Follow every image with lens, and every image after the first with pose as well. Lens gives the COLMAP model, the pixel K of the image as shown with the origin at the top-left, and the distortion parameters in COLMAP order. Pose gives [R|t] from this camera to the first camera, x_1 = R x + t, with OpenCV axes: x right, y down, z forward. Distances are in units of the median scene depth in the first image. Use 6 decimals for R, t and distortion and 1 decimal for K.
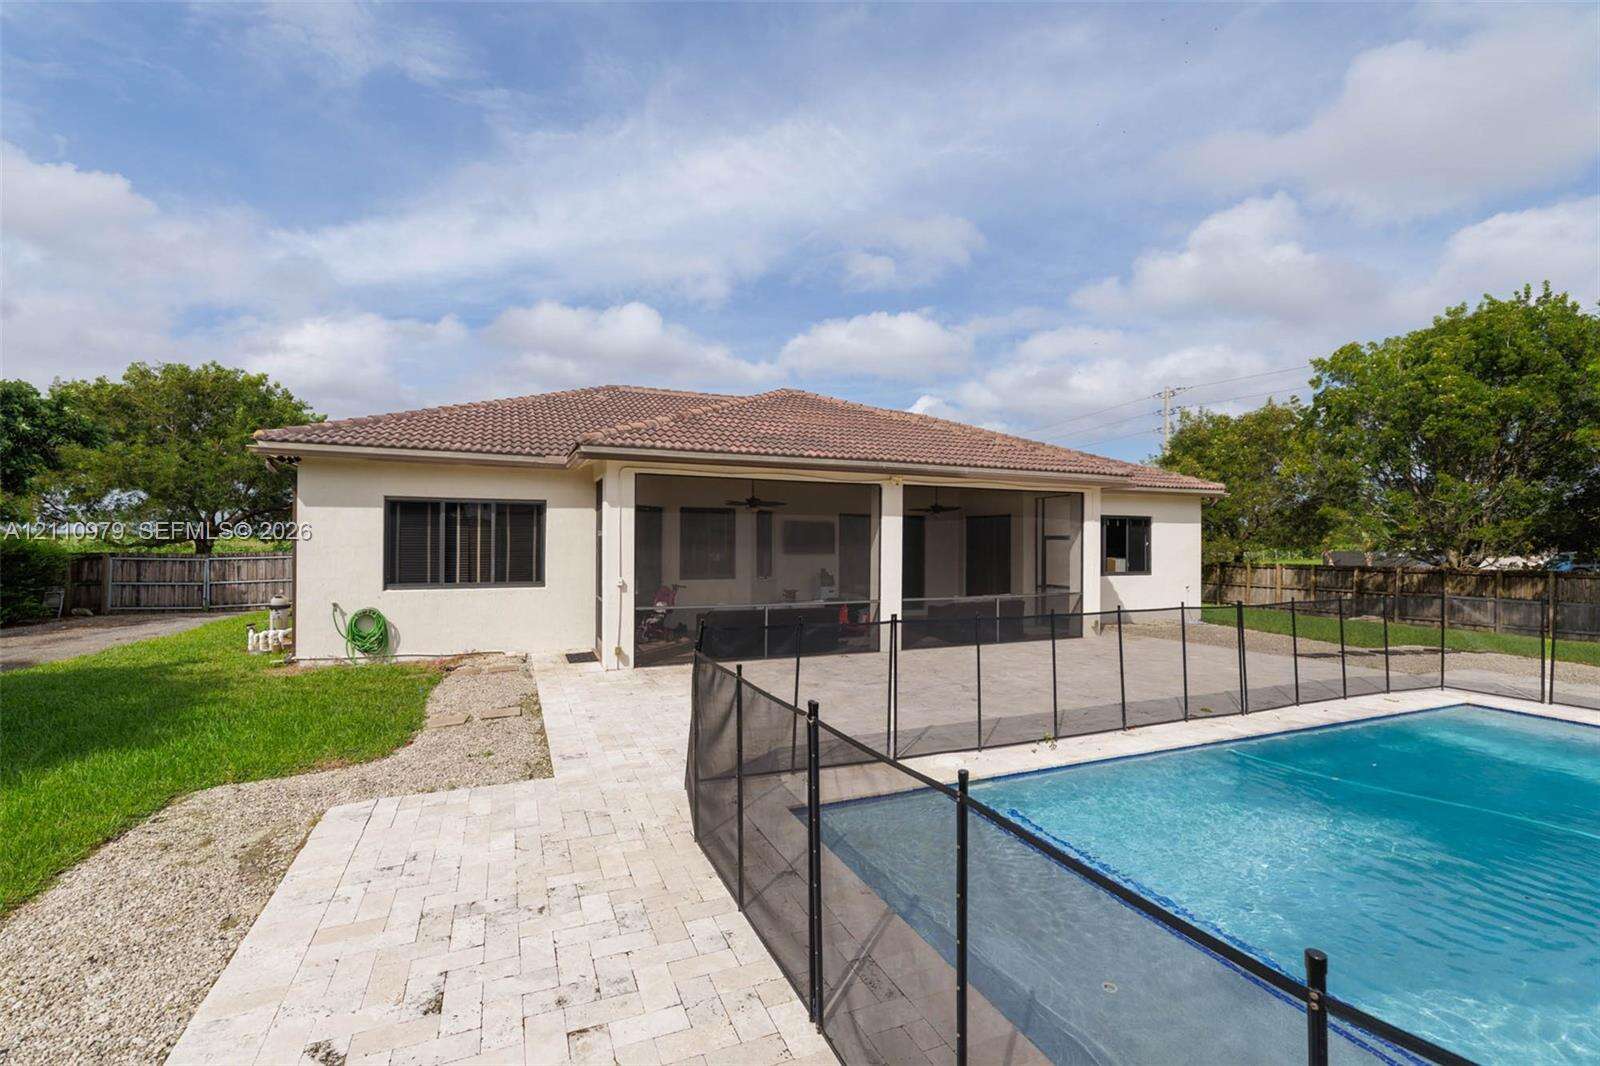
lens RADIAL K [[688.4, 0, 797.6], [0, 688.4, 534.6], [0, 0, 1]] dist [0.002349, 0.000210]
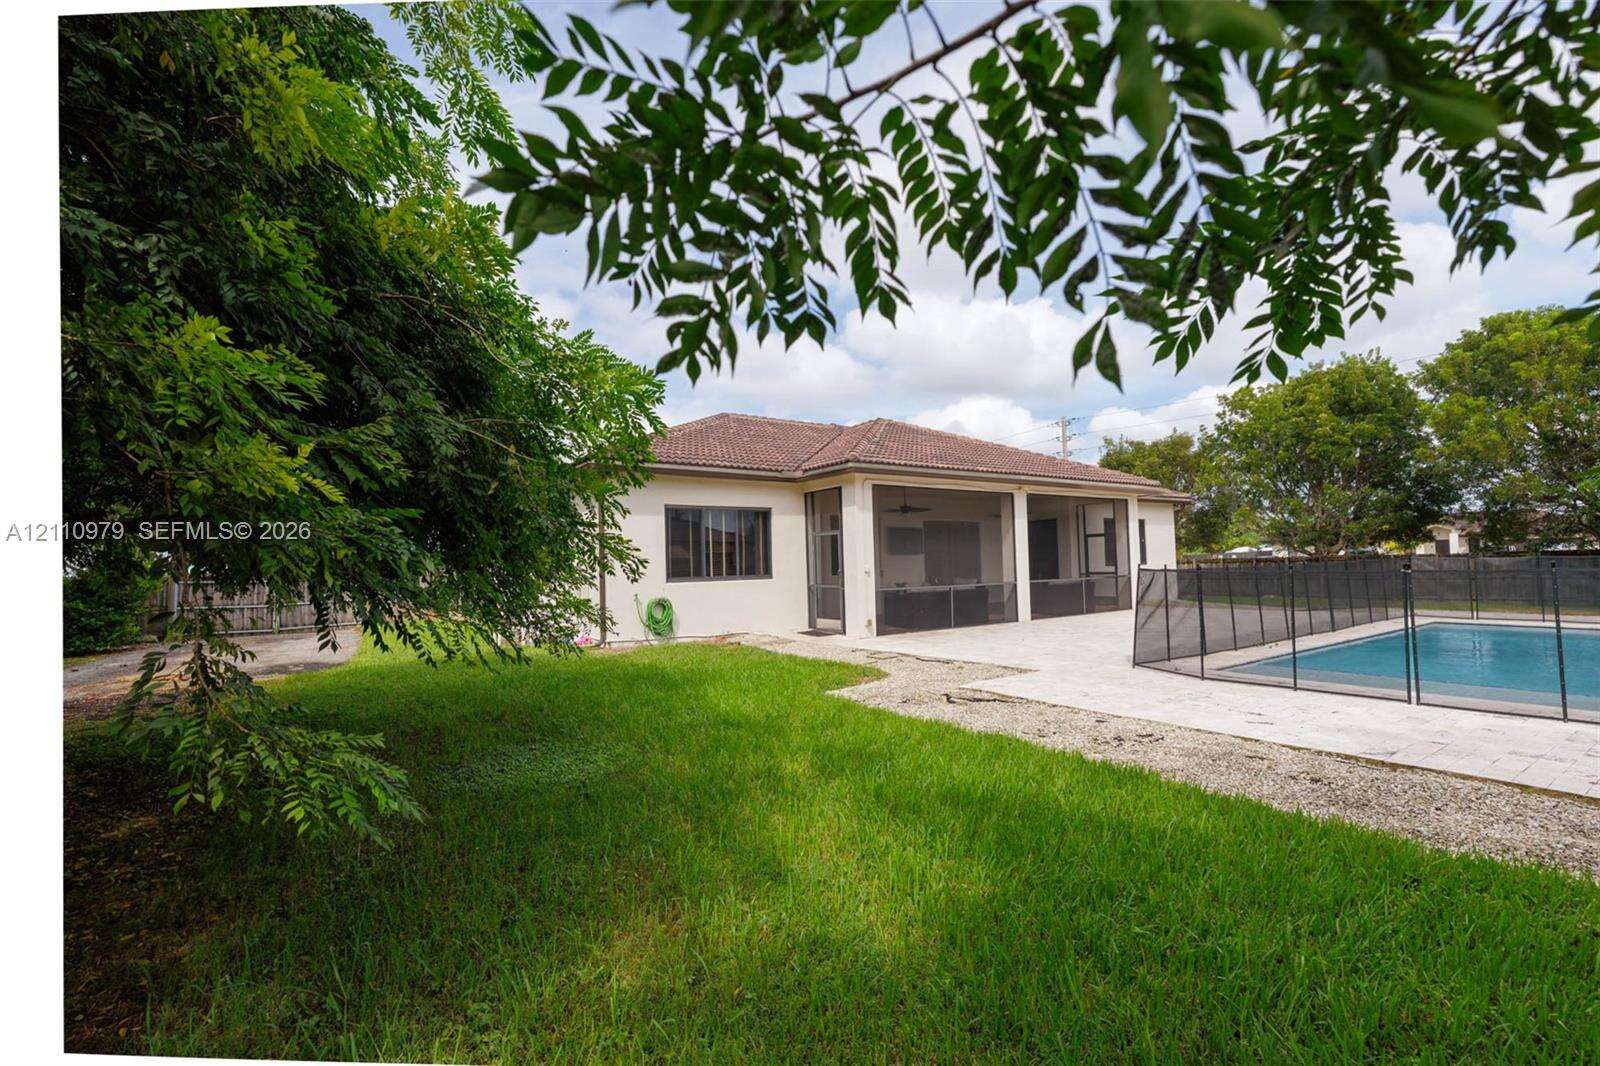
lens RADIAL K [[688.4, 0, 798.7], [0, 688.4, 533.0], [0, 0, 1]] dist [0.002349, 0.000210]
pose [[0.980422, -0.020778, 0.195811, -0.533147], [0.027644, 0.999093, -0.032396, 0.033611], [-0.194960, 0.037175, 0.980106, -0.198716]]
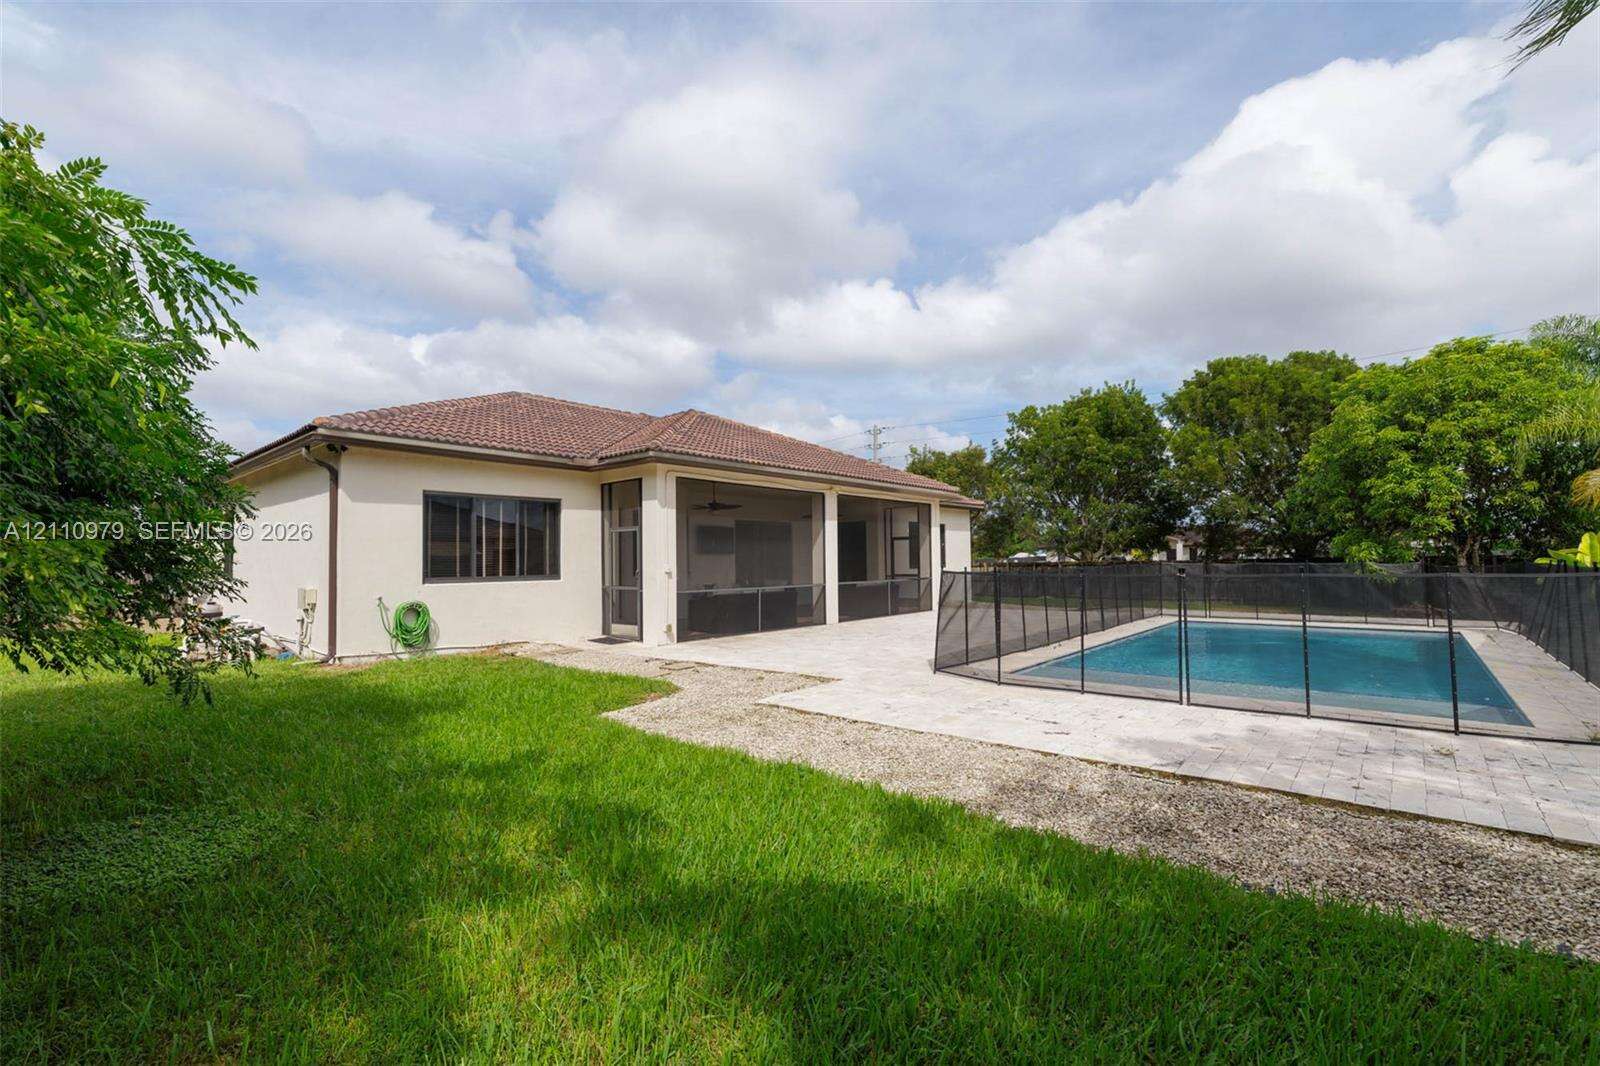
lens RADIAL K [[688.4, 0, 799.6], [0, 688.4, 533.3], [0, 0, 1]] dist [0.002349, 0.000210]
pose [[0.897218, -0.000025, 0.441588, -0.483643], [0.013834, 0.999511, -0.028052, 0.036716], [-0.441371, 0.031277, 0.896779, -0.127079]]
